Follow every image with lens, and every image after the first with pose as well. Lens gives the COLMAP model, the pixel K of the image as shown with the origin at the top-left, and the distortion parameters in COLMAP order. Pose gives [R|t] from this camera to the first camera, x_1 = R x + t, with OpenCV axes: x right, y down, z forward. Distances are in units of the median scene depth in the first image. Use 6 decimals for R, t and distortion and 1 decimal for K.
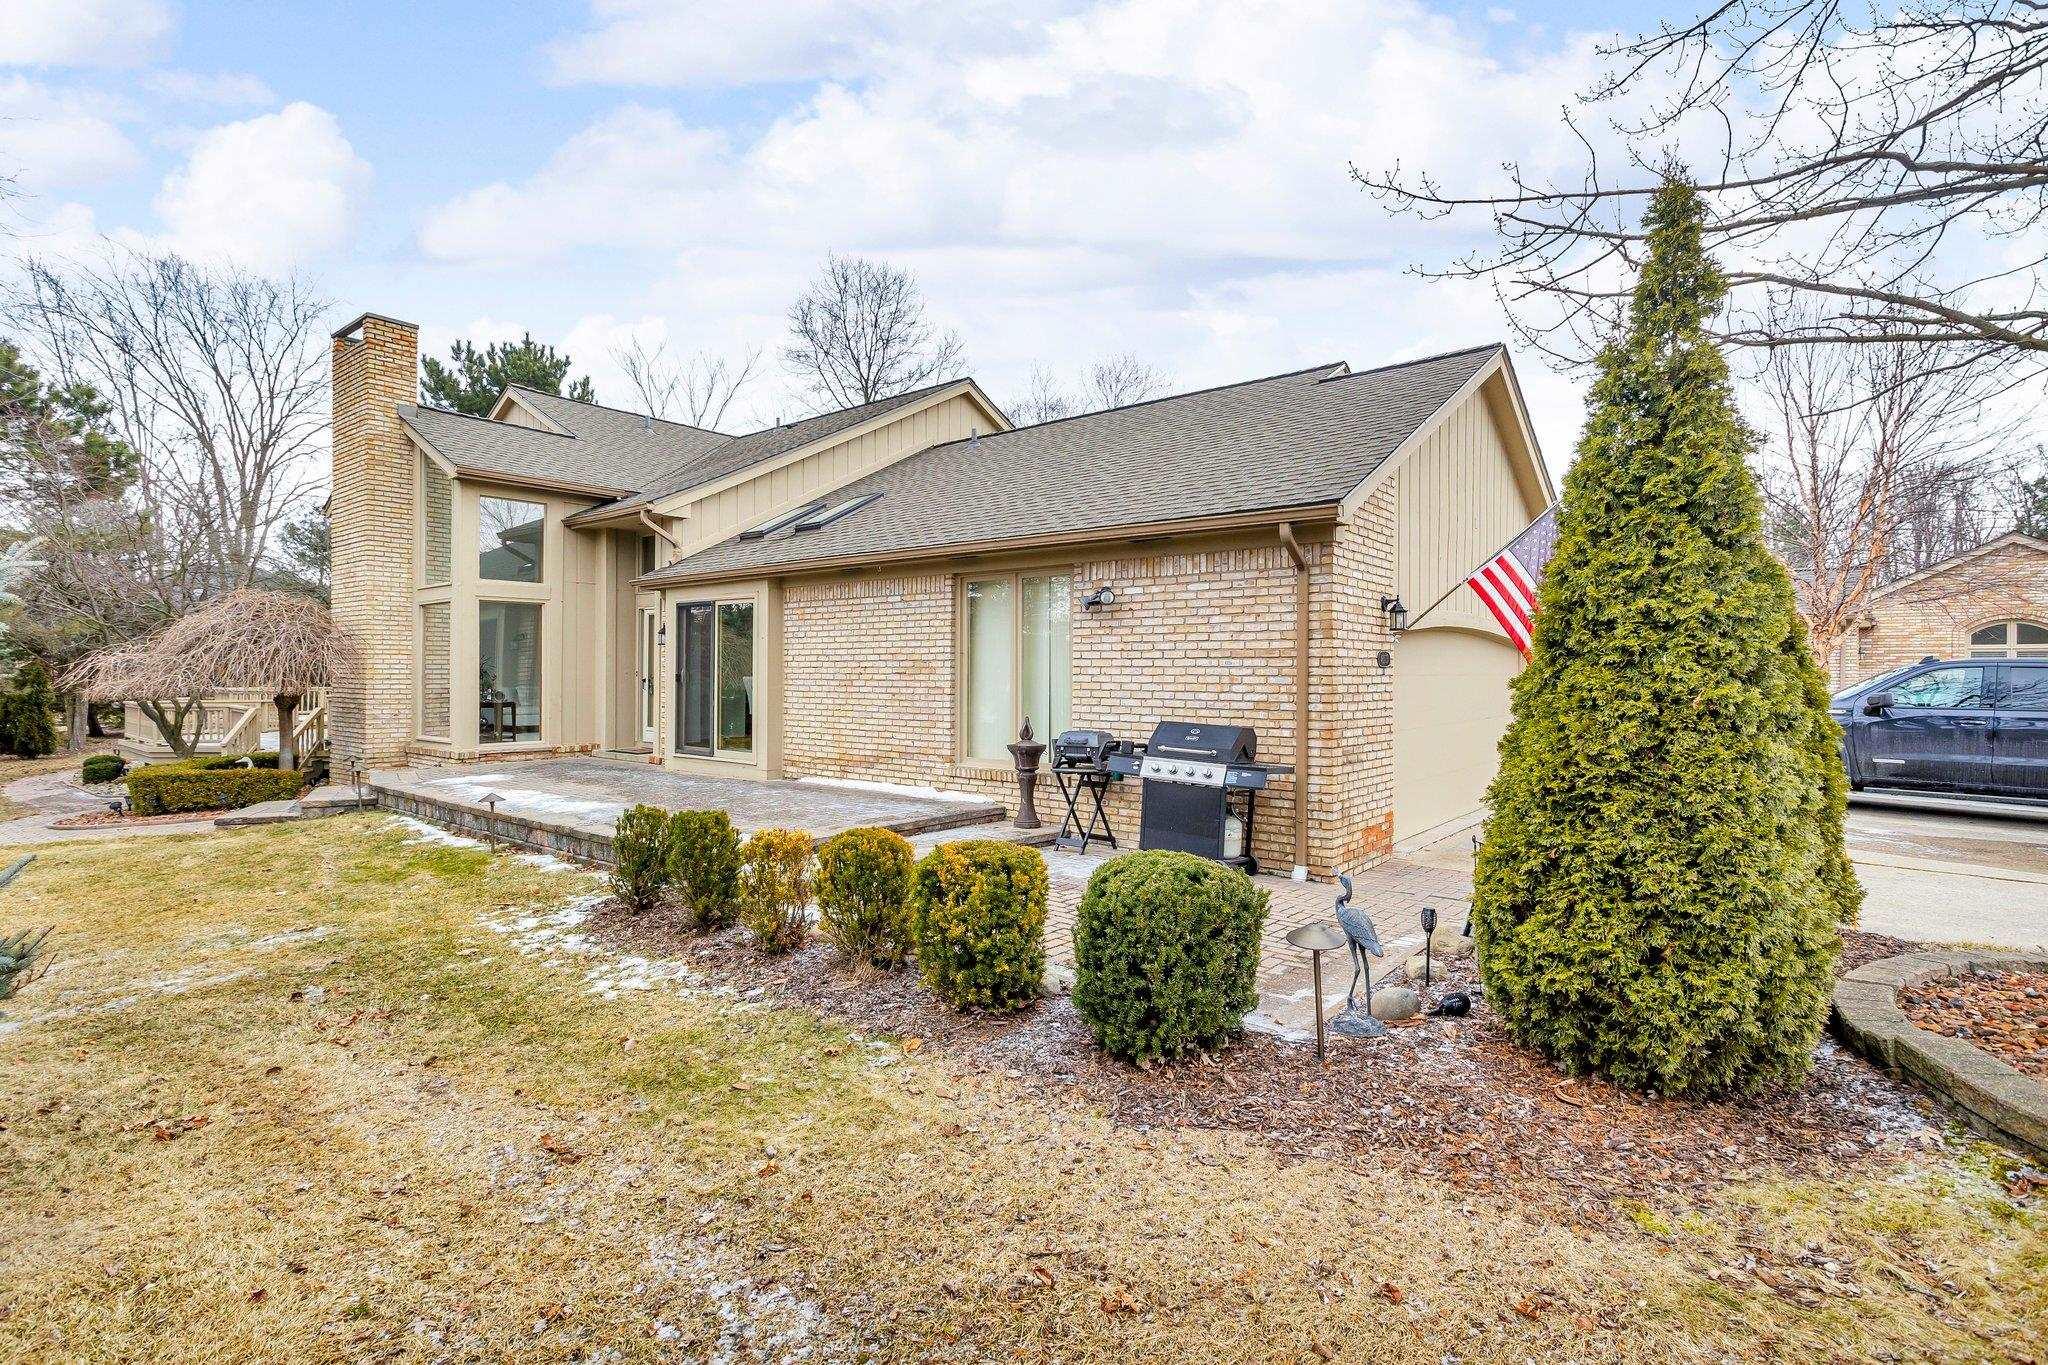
lens RADIAL K [[989.1, 0, 1024.0], [0, 989.1, 682.5], [0, 0, 1]] dist [0.000907, 0.000166]
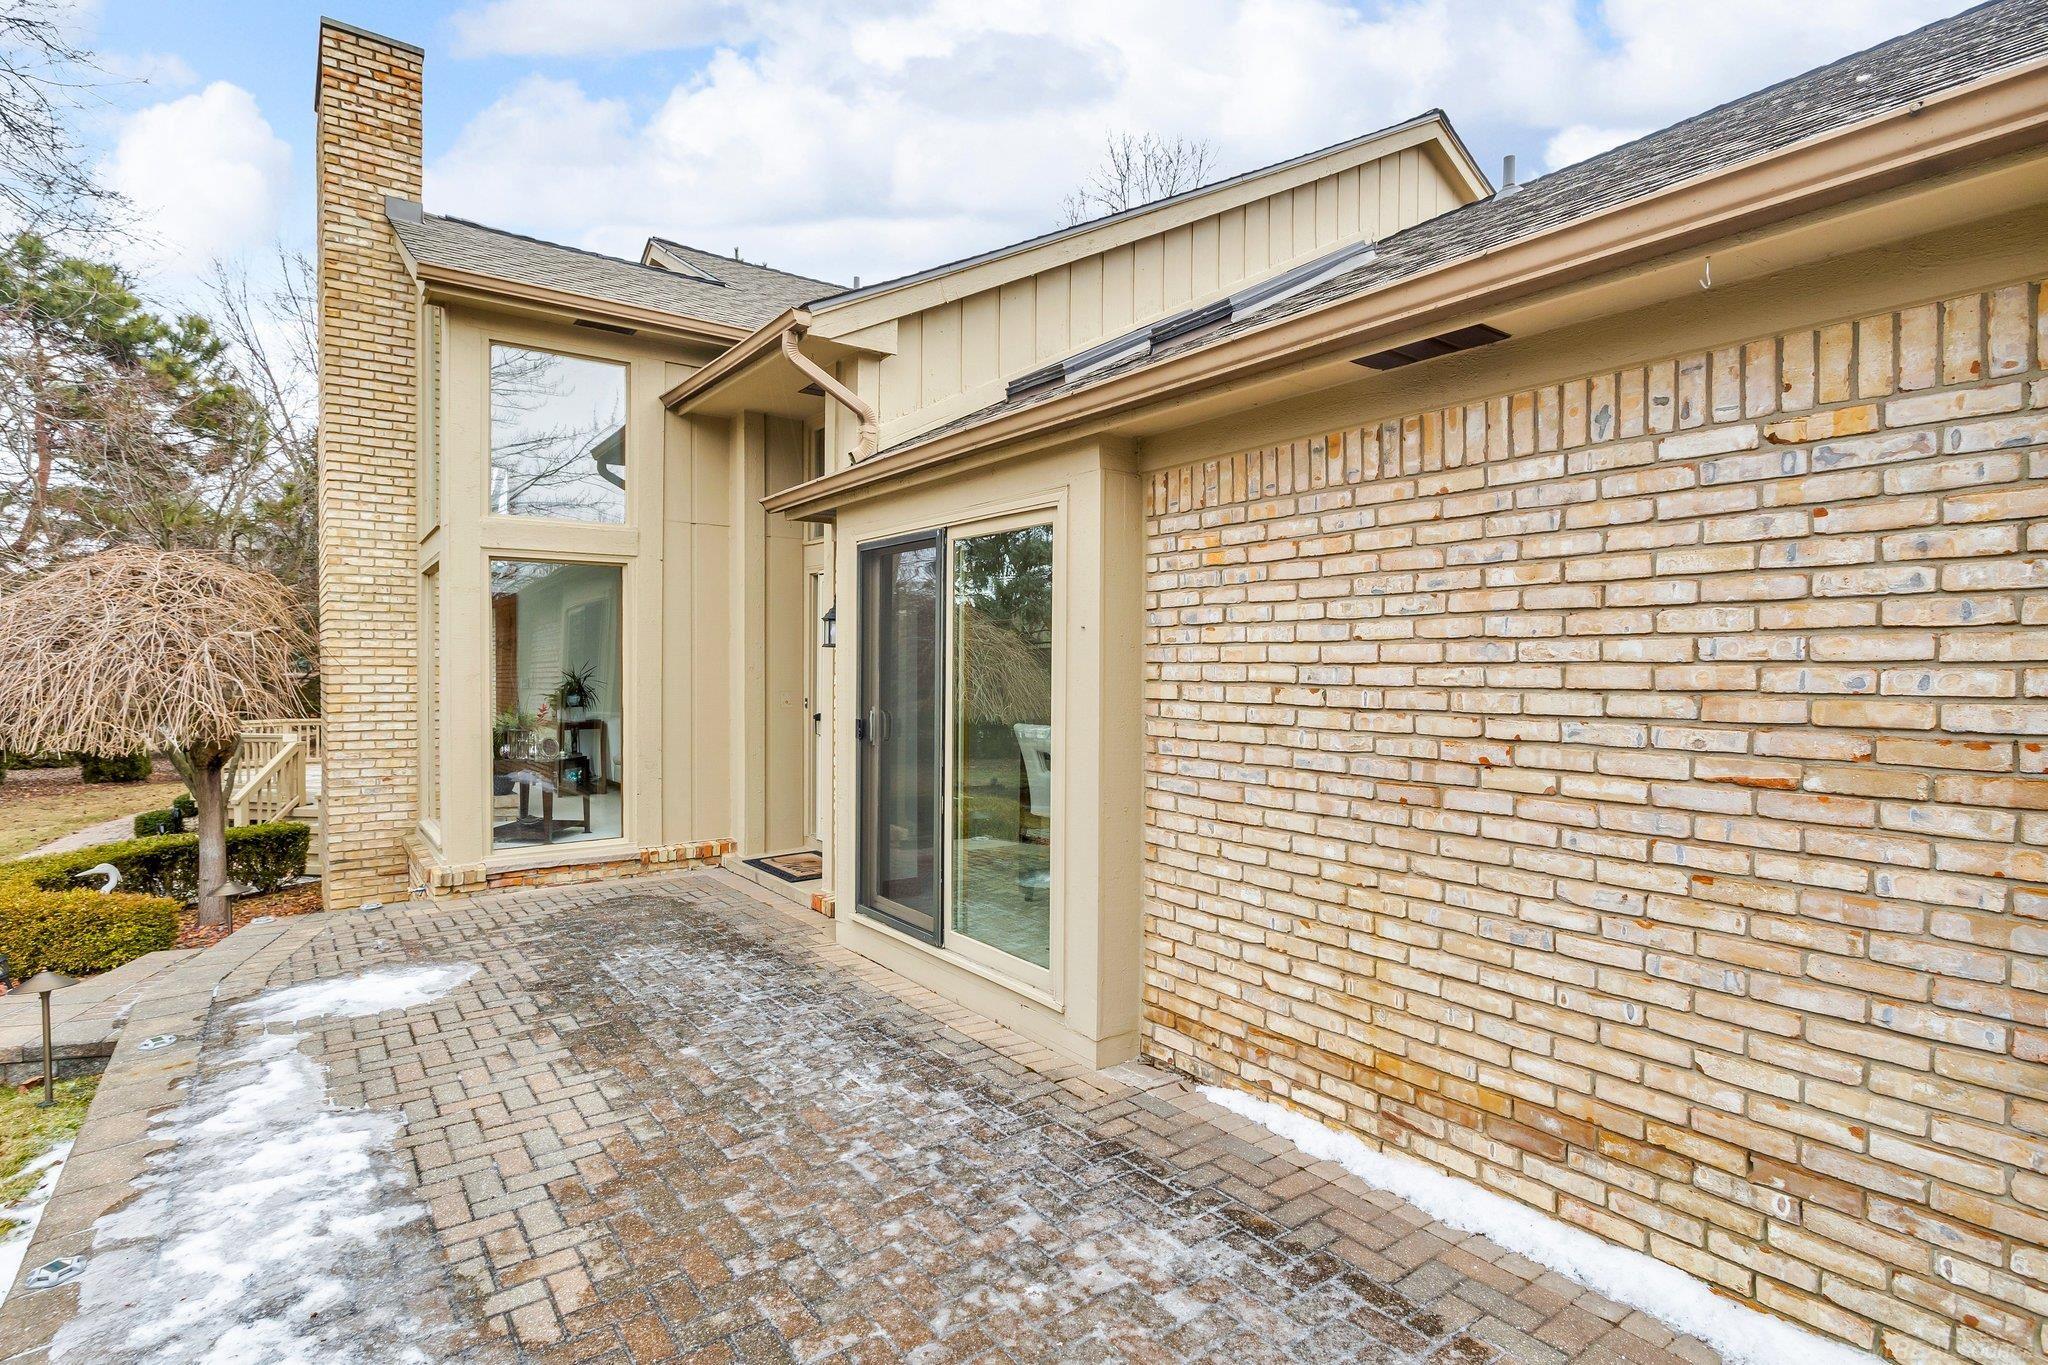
lens RADIAL K [[1008.3, 0, 1022.9], [0, 1008.3, 649.3], [0, 0, 1]] dist [-0.000457, -0.000106]
pose [[0.968494, -0.007821, -0.248912, -0.179461], [0.003271, 0.999820, -0.018687, -0.028100], [0.249014, 0.017284, 0.968346, 0.603292]]
